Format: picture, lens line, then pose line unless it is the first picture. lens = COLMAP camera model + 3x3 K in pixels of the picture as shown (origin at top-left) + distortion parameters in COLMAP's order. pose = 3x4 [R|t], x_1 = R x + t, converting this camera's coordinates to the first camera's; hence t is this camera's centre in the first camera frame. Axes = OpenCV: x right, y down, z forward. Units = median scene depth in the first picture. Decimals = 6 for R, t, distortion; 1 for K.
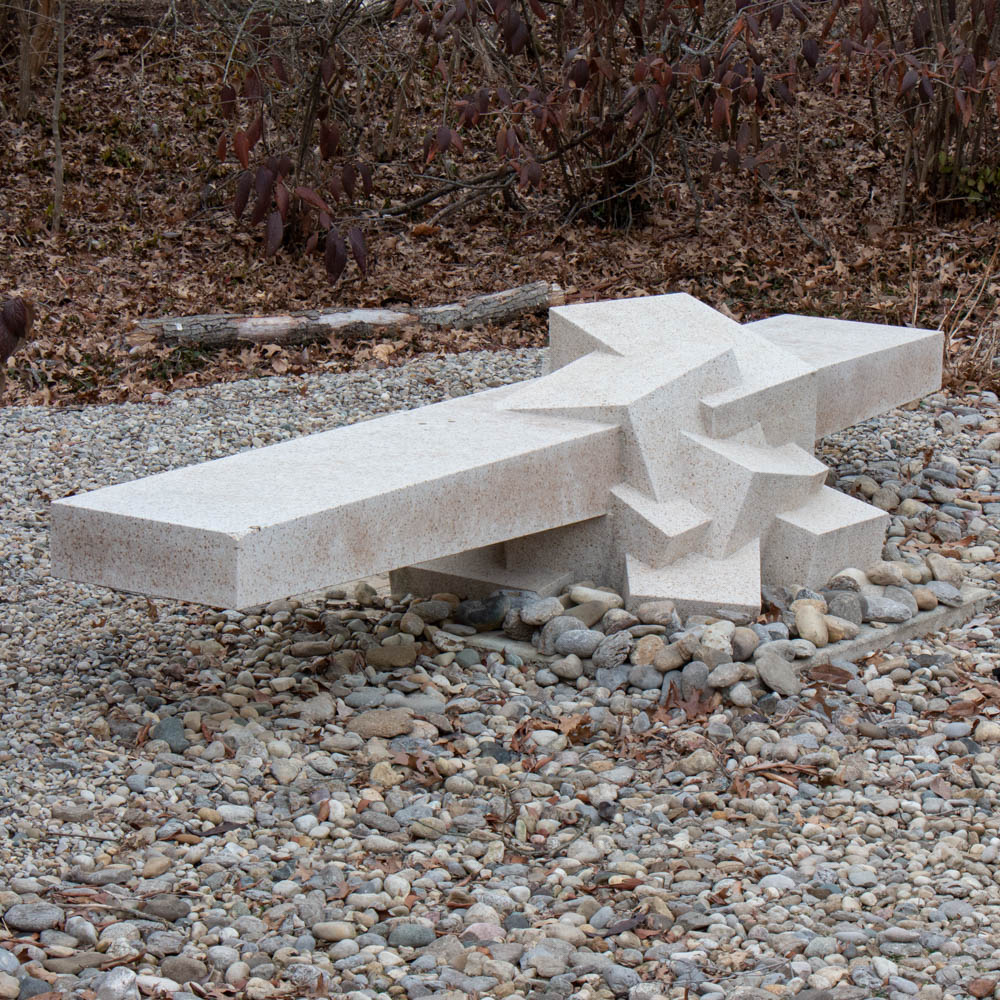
lens RADIAL K [[2548.9, 0, 500.0], [0, 2548.9, 500.0], [0, 0, 1]] dist [0.091323, 0.743177]
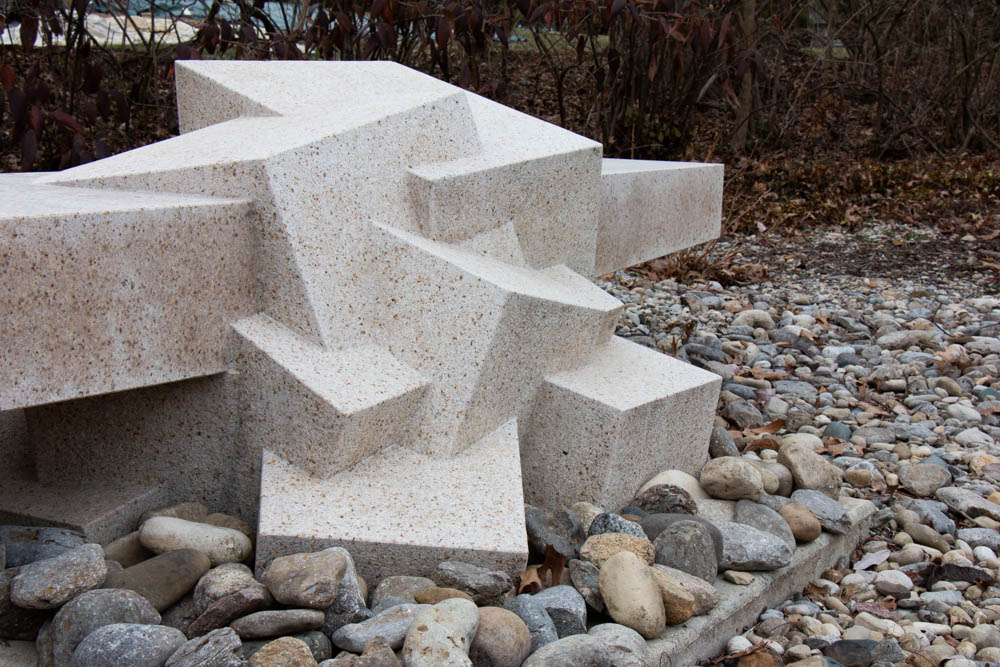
lens RADIAL K [[1676.2, 0, 499.6], [0, 1676.2, 351.7], [0, 0, 1]] dist [0.095725, 0.710065]
pose [[0.993071, -0.002227, 0.117493, 0.056729], [0.006353, 0.999376, -0.034757, 0.013491], [-0.117343, 0.035263, 0.992465, 0.654314]]
